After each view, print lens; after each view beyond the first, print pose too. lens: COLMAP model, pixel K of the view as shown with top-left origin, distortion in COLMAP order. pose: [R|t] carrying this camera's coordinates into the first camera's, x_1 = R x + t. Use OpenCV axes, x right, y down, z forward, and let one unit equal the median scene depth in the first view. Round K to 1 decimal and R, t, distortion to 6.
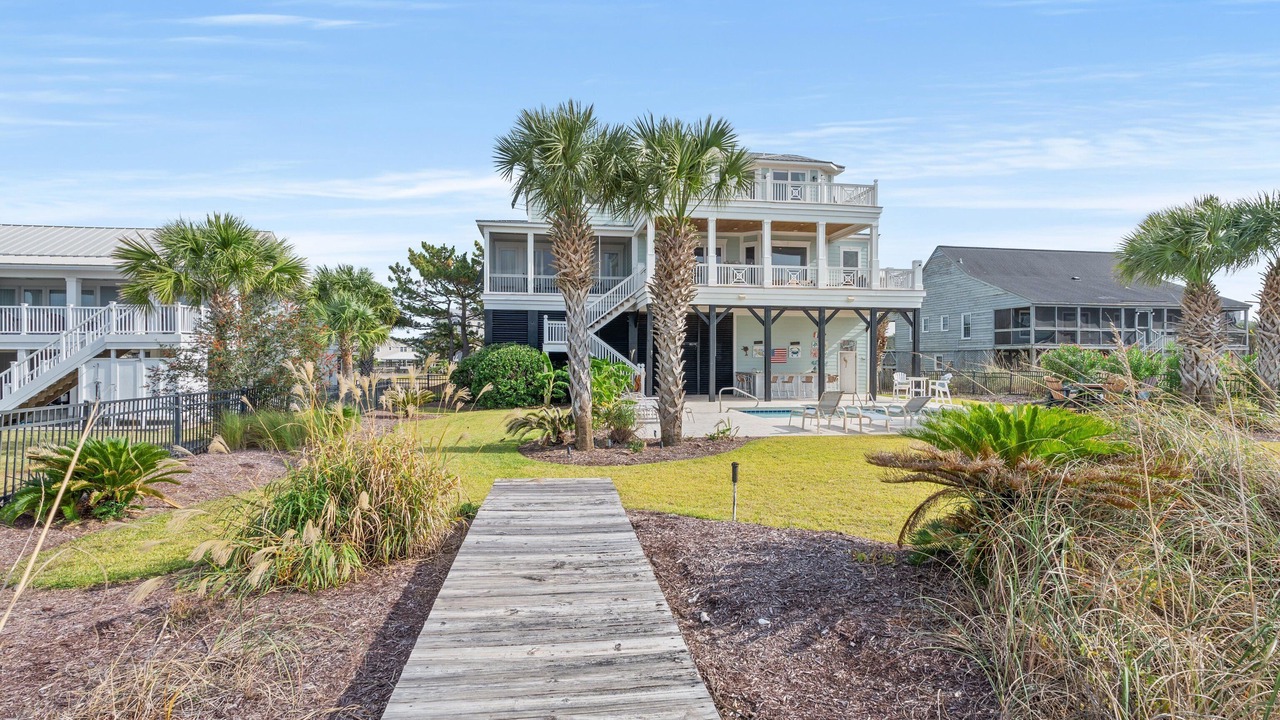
lens RADIAL K [[561.6, 0, 640.0], [0, 561.6, 360.0], [0, 0, 1]] dist [0.000853, -0.000104]
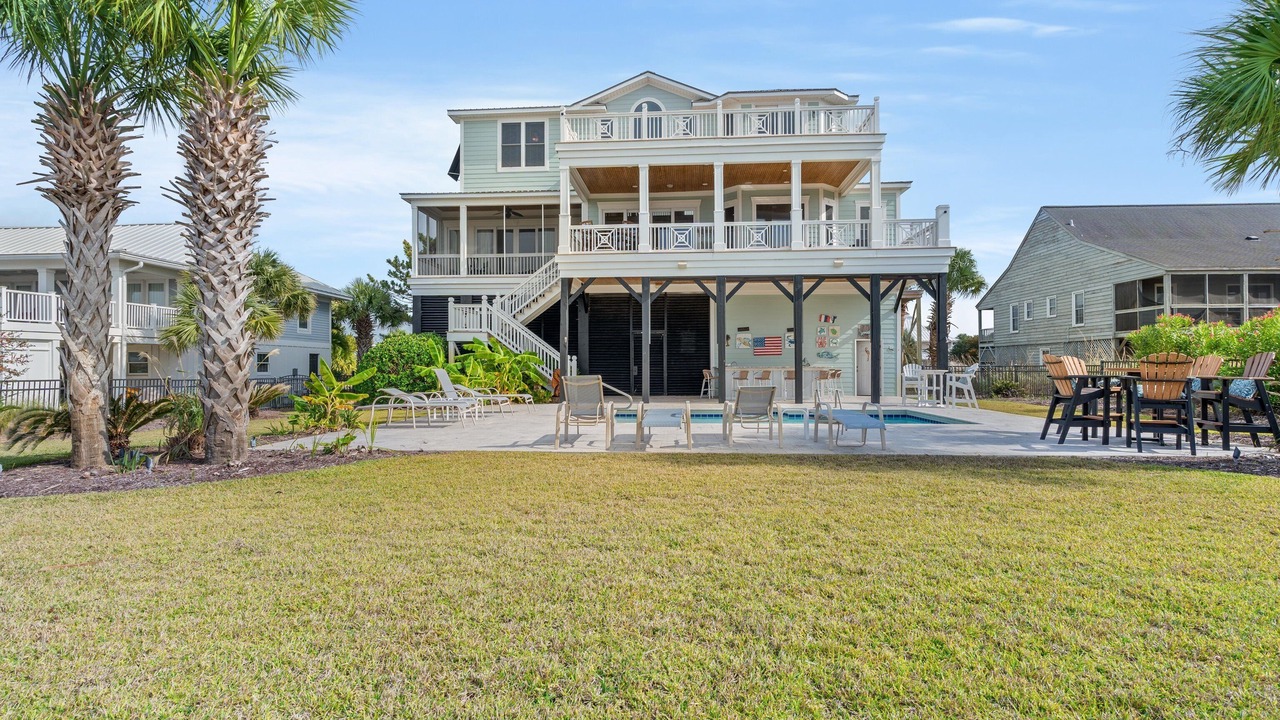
lens RADIAL K [[568.2, 0, 645.8], [0, 568.2, 364.2], [0, 0, 1]] dist [0.001310, -0.000496]
pose [[0.979239, -0.005512, -0.202634, 0.197478], [0.004767, 0.999980, -0.004162, 0.016892], [0.202652, 0.003109, 0.979246, 0.162059]]
